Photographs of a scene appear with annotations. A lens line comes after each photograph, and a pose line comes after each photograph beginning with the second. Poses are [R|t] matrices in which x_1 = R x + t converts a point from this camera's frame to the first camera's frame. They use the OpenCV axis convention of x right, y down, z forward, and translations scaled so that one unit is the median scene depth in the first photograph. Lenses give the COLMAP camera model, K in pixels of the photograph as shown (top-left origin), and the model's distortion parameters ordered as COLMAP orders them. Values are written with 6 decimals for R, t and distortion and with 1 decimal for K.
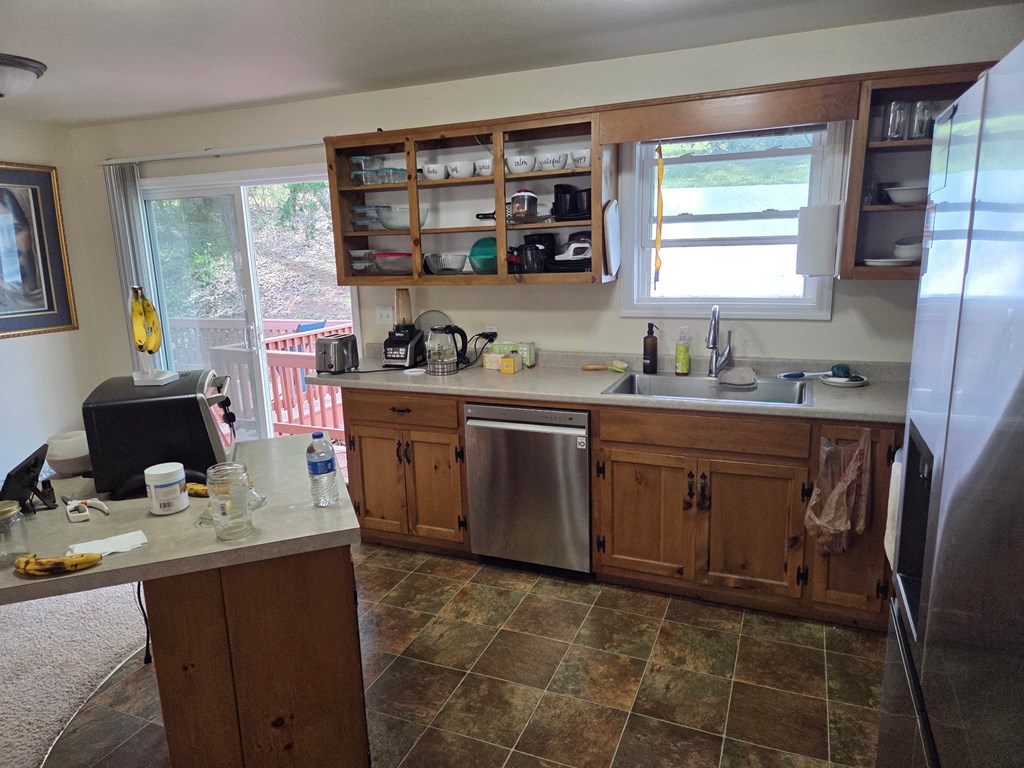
lens RADIAL K [[681.9, 0, 506.4], [0, 681.9, 386.5], [0, 0, 1]] dist [0.054544, -0.042086]
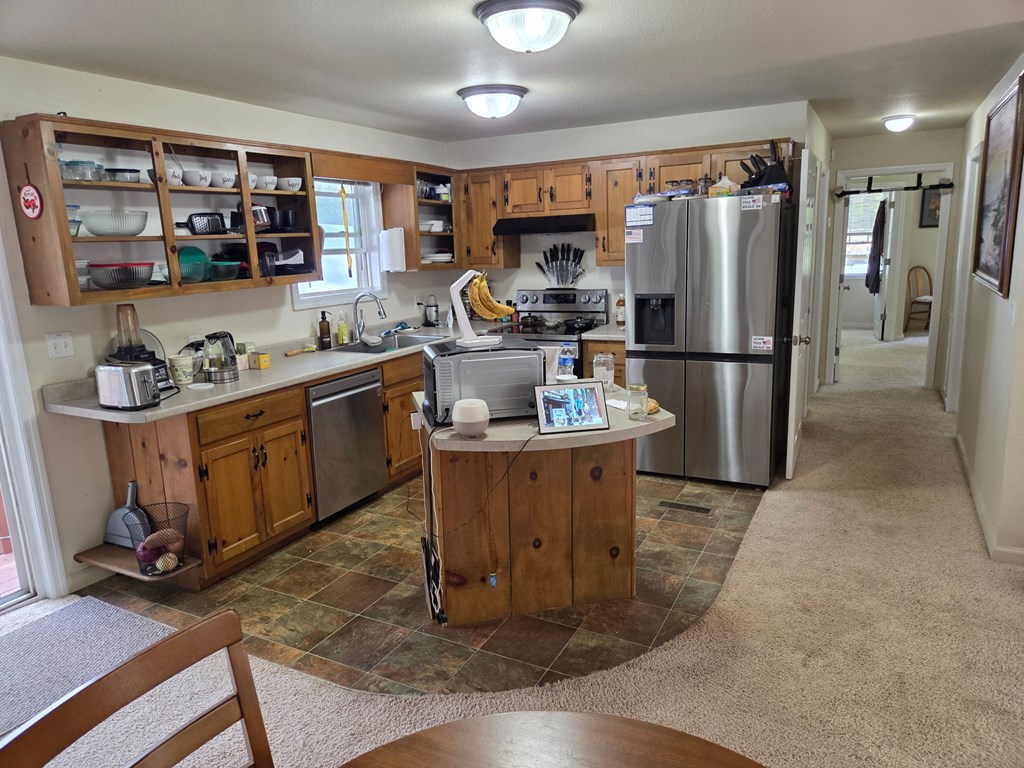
lens RADIAL K [[681.9, 0, 517.4], [0, 681.9, 384.7], [0, 0, 1]] dist [0.054544, -0.042086]
pose [[0.080435, -0.180266, 0.980324, -1.091328], [0.238256, 0.958478, 0.156700, -0.072685], [-0.967866, 0.220964, 0.120045, 0.493784]]
